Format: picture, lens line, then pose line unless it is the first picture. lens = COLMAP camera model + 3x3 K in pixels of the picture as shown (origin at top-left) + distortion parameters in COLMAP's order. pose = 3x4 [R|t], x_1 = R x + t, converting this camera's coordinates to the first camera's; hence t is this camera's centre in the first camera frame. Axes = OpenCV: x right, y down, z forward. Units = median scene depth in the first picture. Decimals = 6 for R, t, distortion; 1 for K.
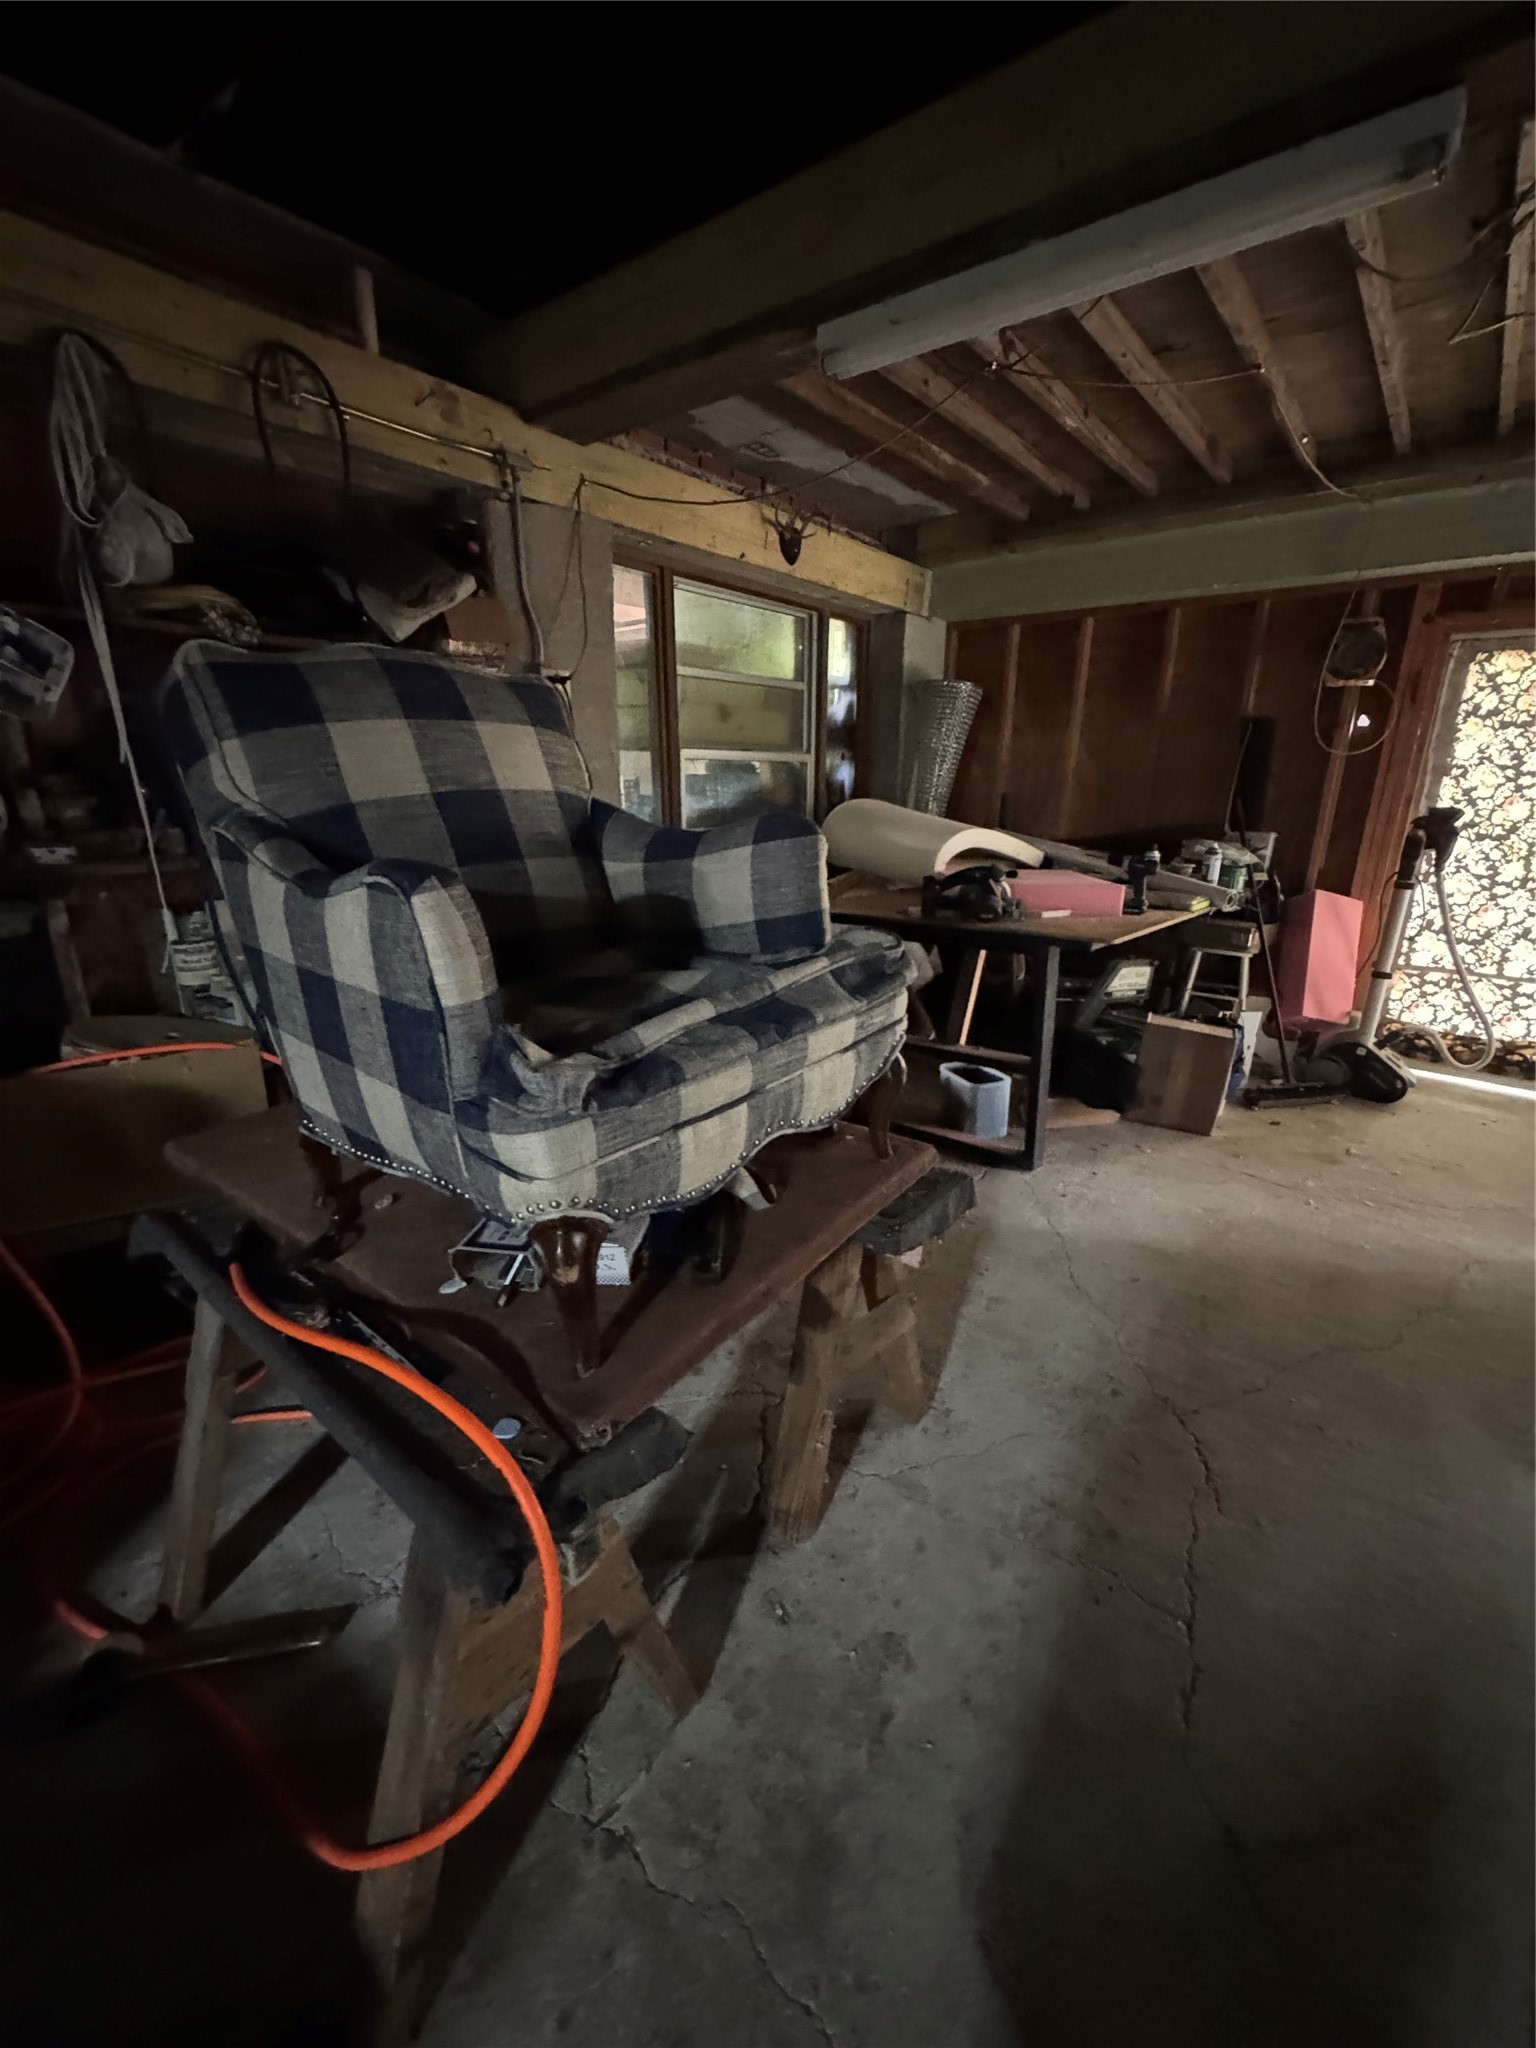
lens RADIAL K [[822.0, 0, 769.9], [0, 822.0, 1023.7], [0, 0, 1]] dist [-0.003687, 0.000261]
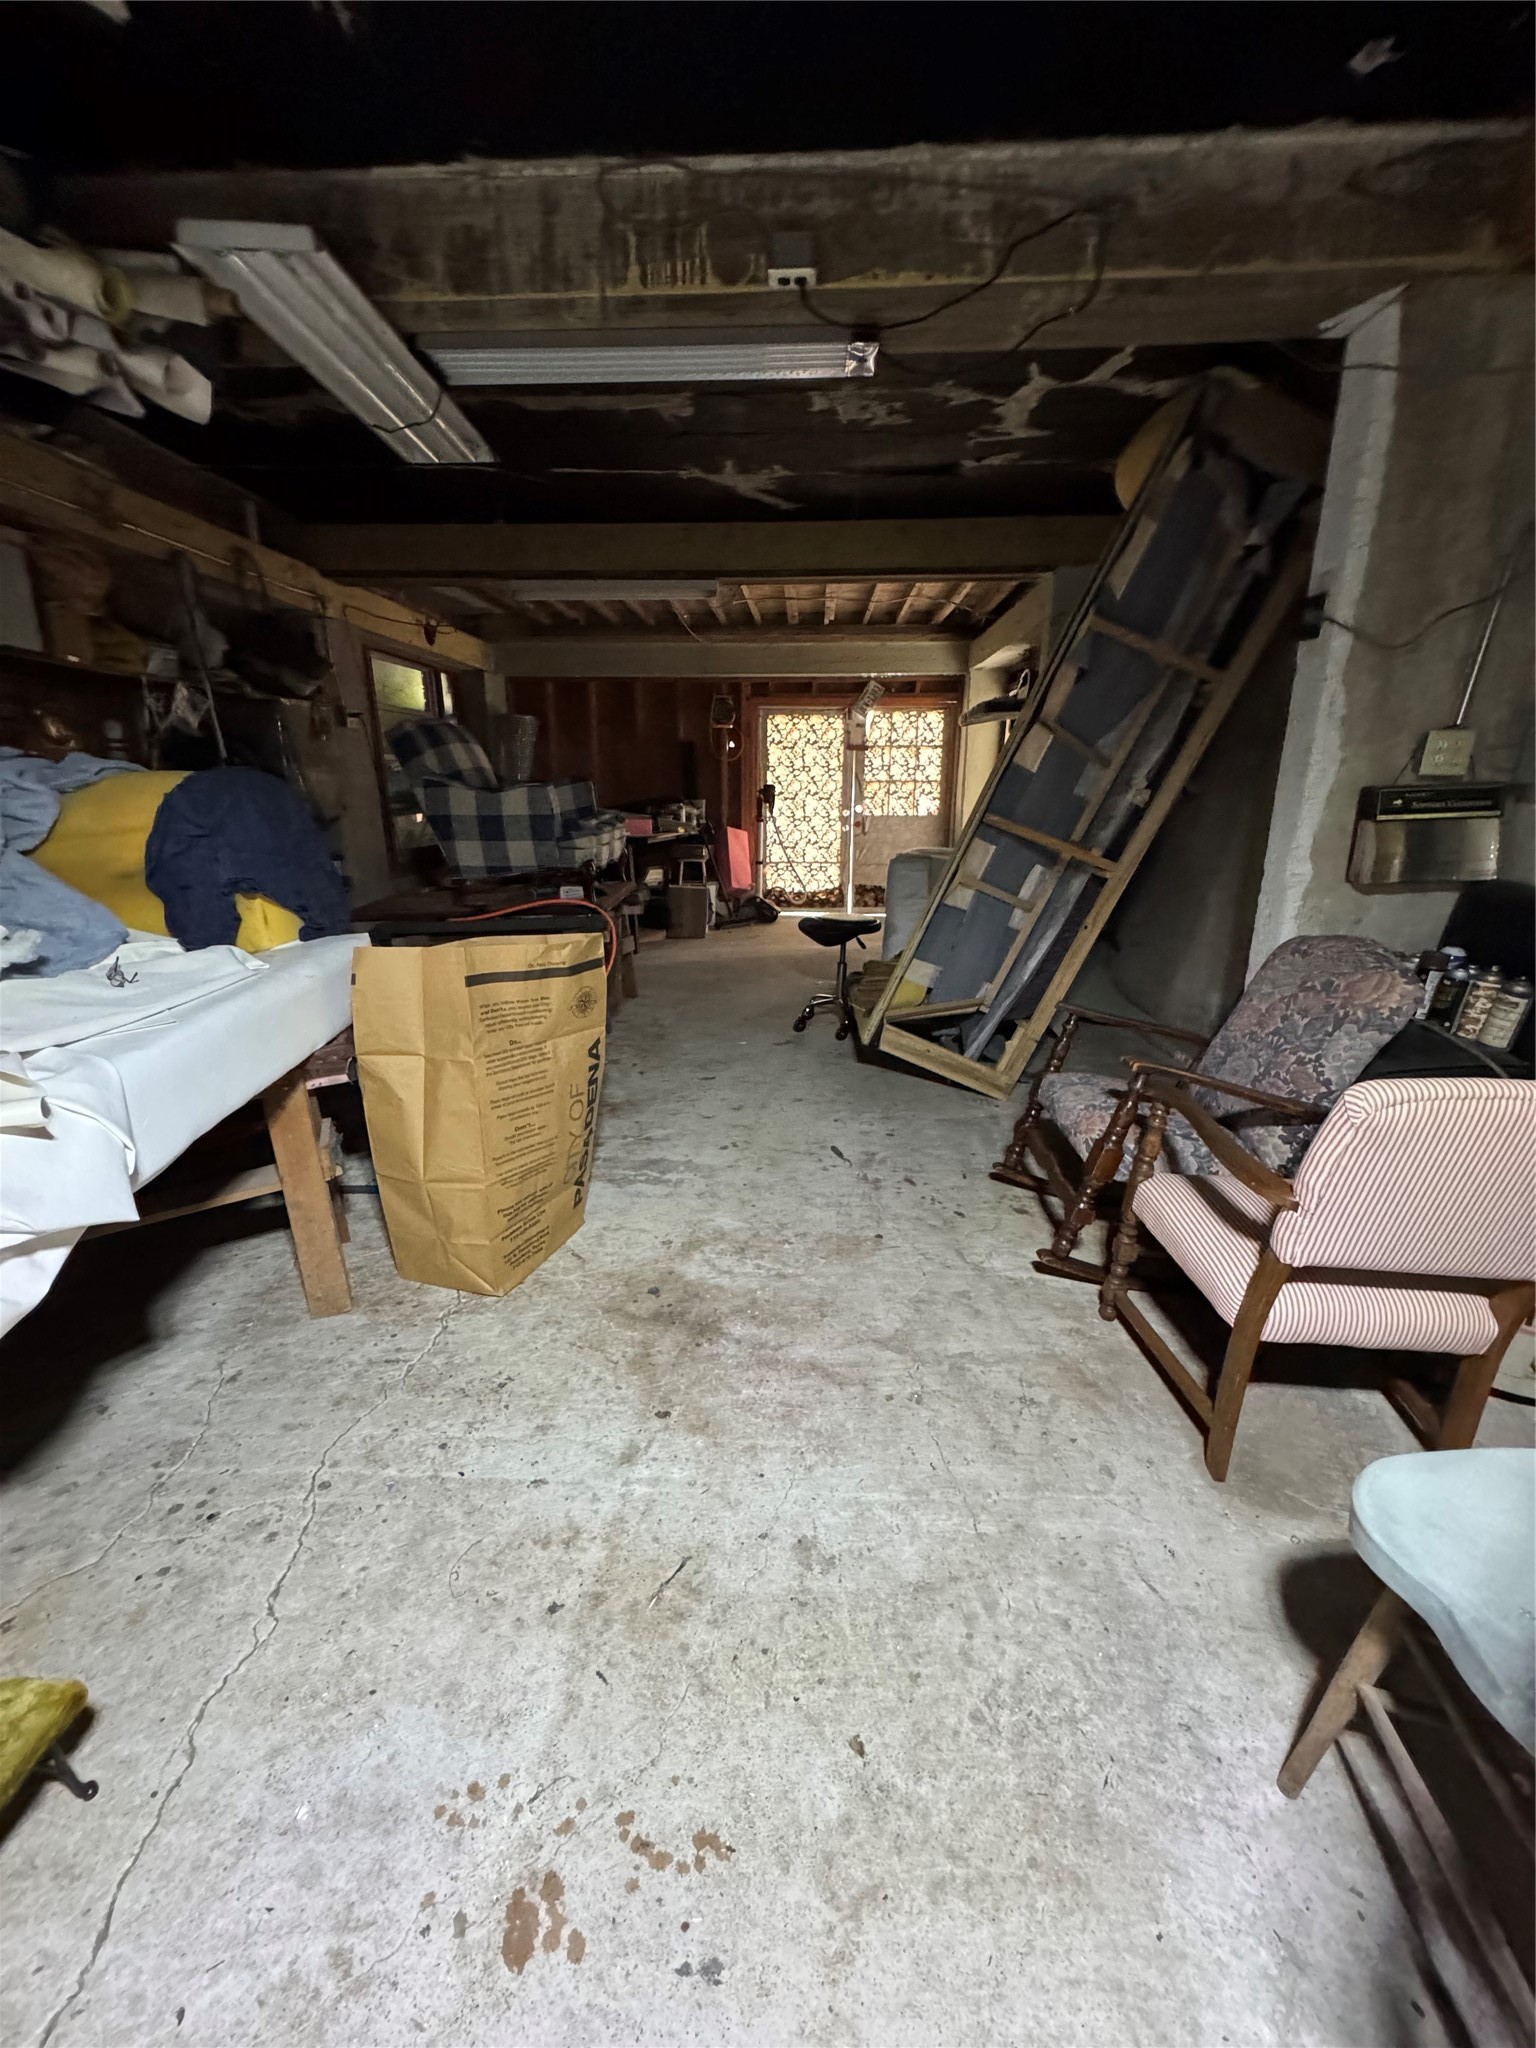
lens RADIAL K [[822.0, 0, 767.3], [0, 822.0, 1025.9], [0, 0, 1]] dist [-0.003687, 0.000261]
pose [[0.810548, -0.171612, 0.559966, -0.497566], [0.175938, 0.983294, 0.046680, 0.253626], [-0.558622, 0.060683, 0.827199, -0.738403]]
